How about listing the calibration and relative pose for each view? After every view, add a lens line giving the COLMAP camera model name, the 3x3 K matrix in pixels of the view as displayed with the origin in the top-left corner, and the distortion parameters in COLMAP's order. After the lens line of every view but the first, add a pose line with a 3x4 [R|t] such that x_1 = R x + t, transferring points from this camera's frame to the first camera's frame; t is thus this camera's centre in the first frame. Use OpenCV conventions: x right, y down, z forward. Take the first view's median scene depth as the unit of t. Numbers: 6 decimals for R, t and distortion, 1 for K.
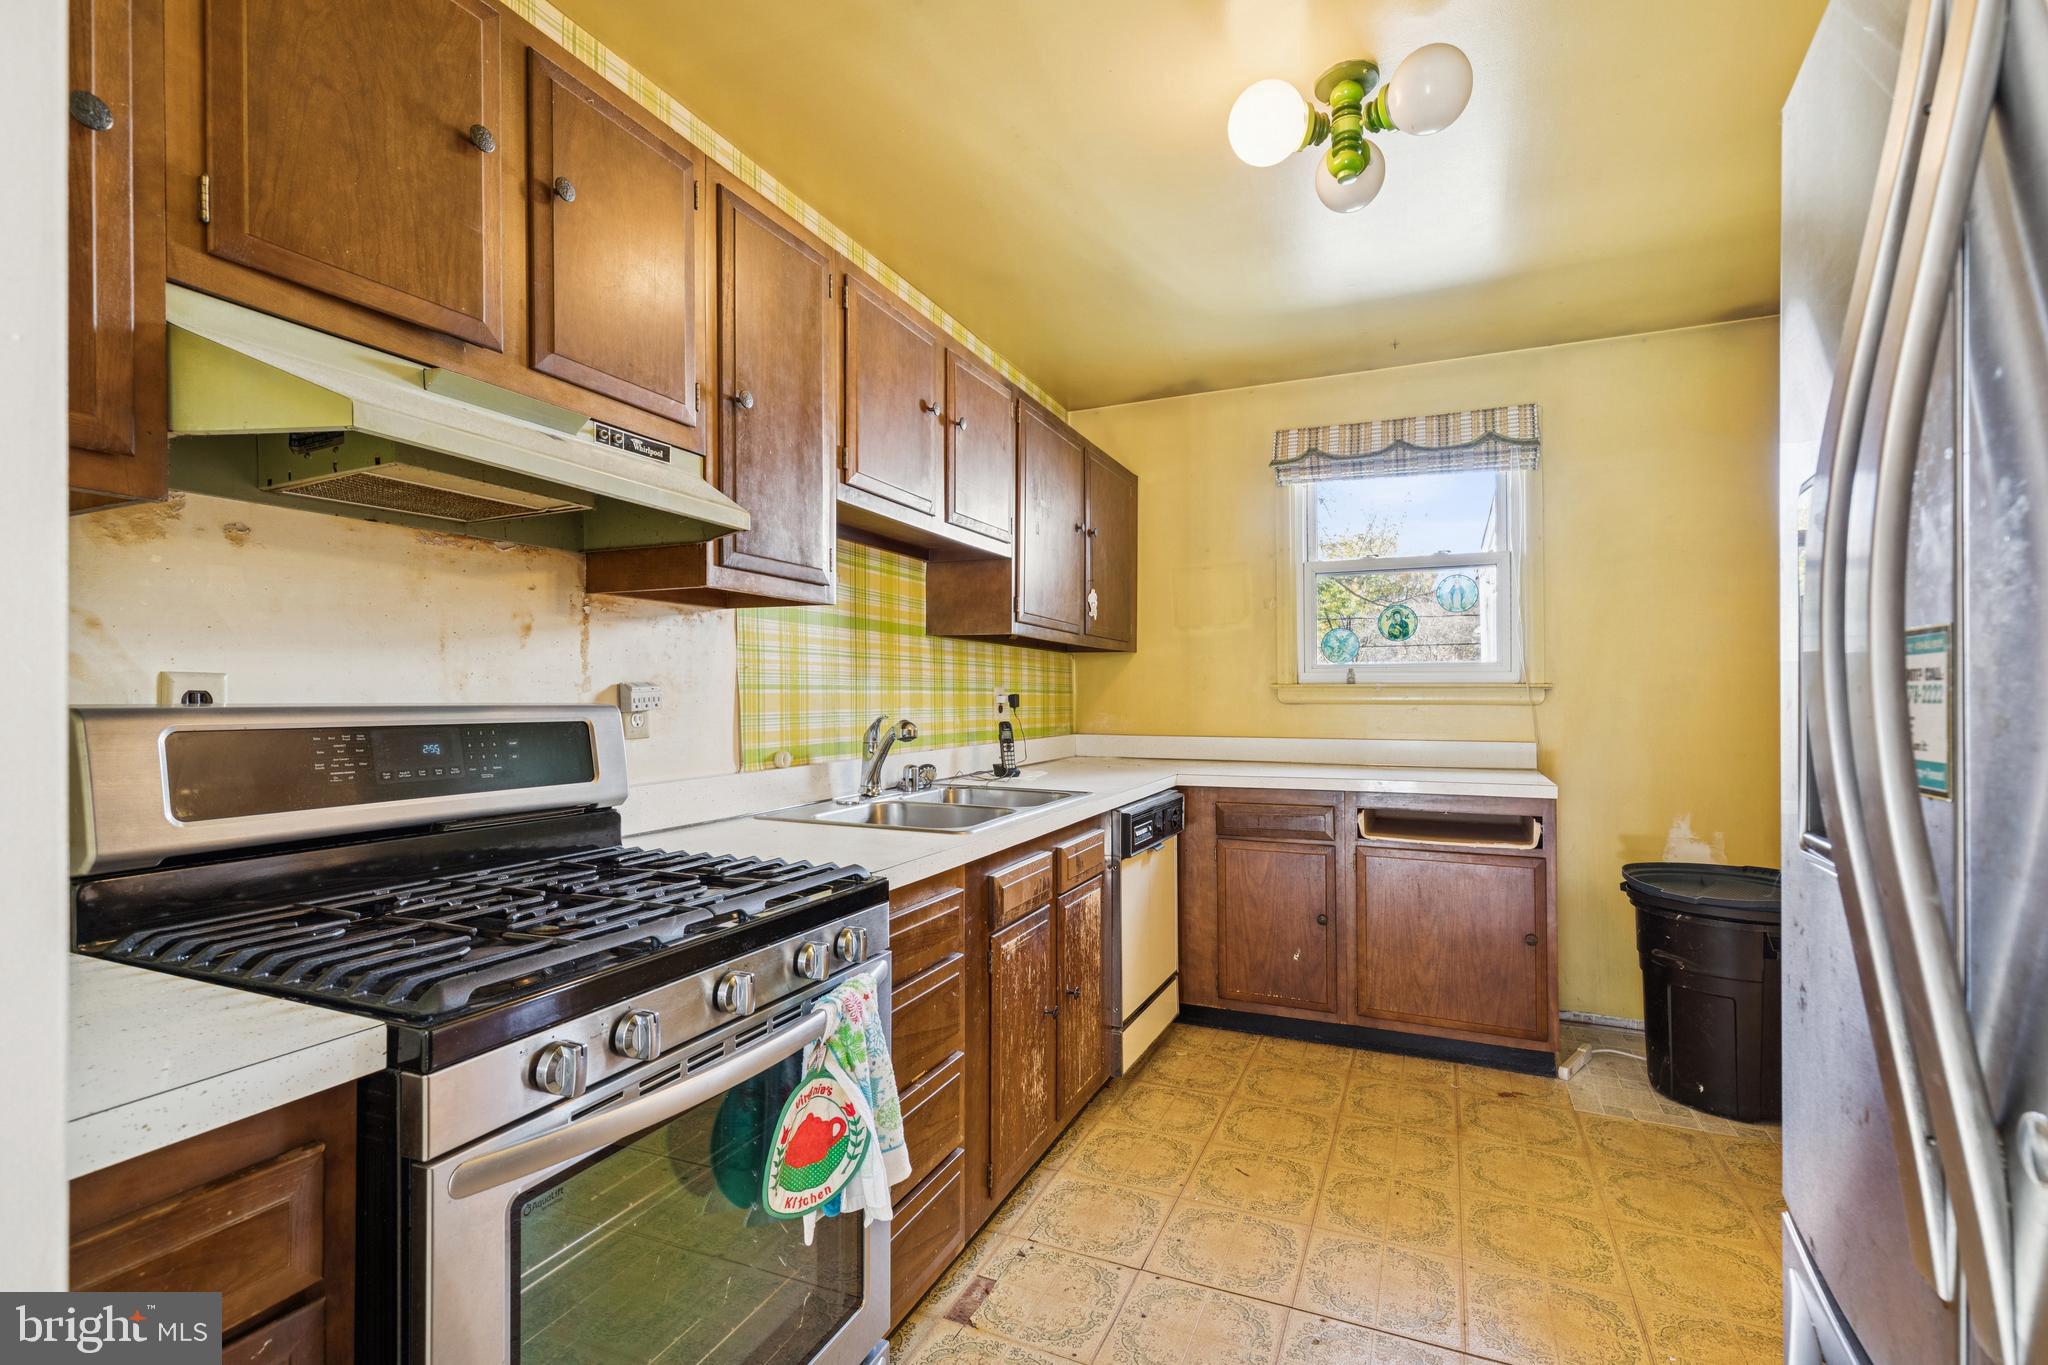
lens RADIAL K [[940.6, 0, 1038.7], [0, 940.6, 690.0], [0, 0, 1]] dist [0.006553, -0.000900]
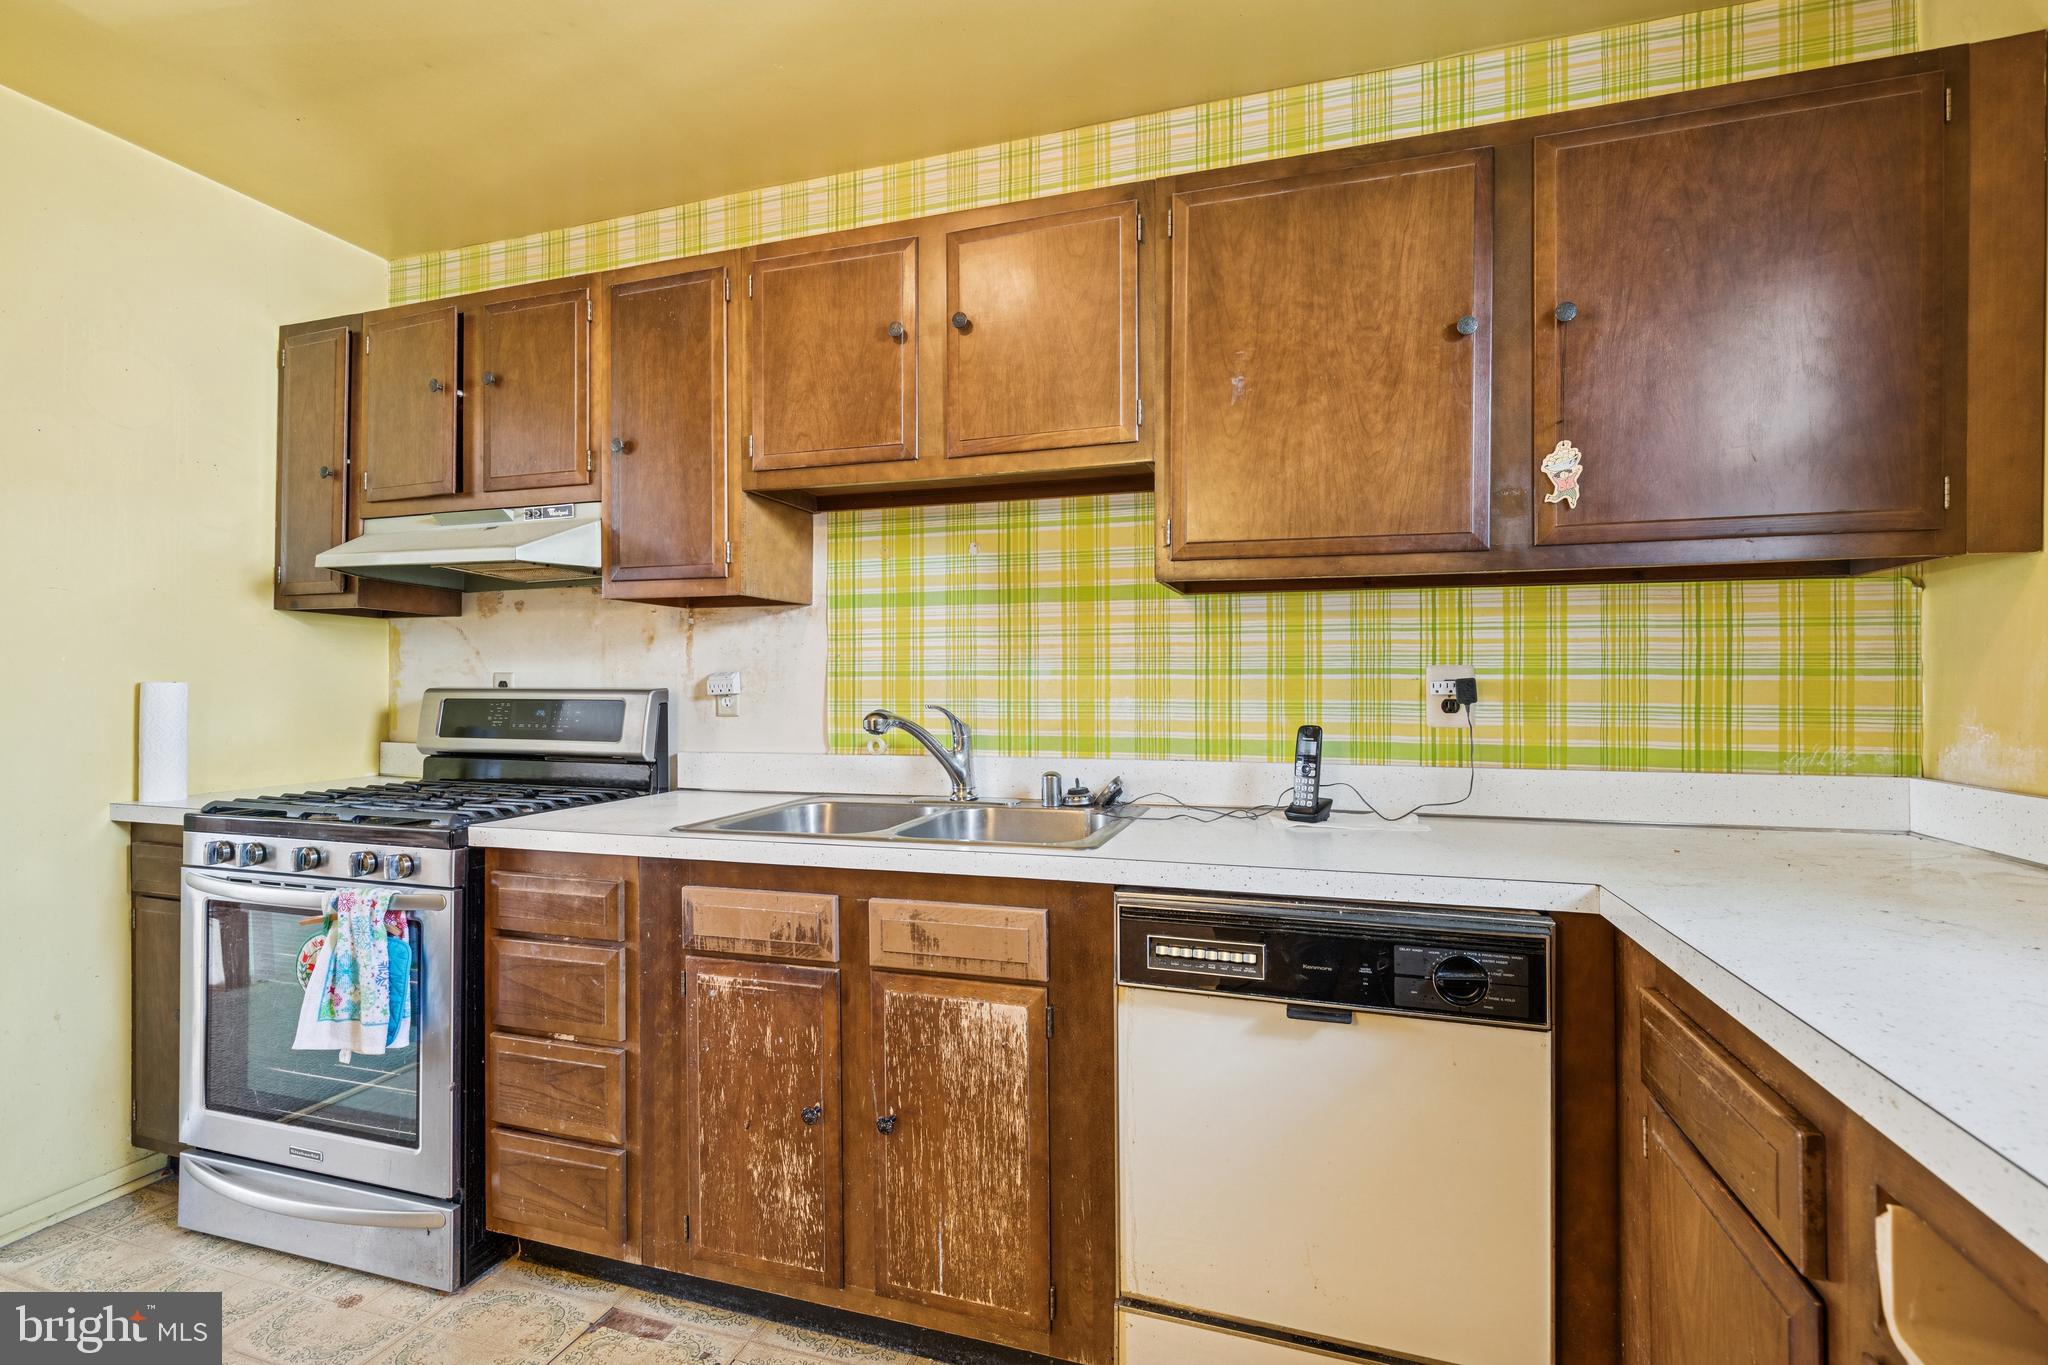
lens RADIAL K [[940.6, 0, 1038.7], [0, 940.6, 690.0], [0, 0, 1]] dist [0.006553, -0.000900]
pose [[0.088919, 0.000842, -0.996039, 0.840744], [0.006082, 0.999981, 0.001388, 0.015742], [0.996020, -0.006182, 0.088912, 1.234583]]
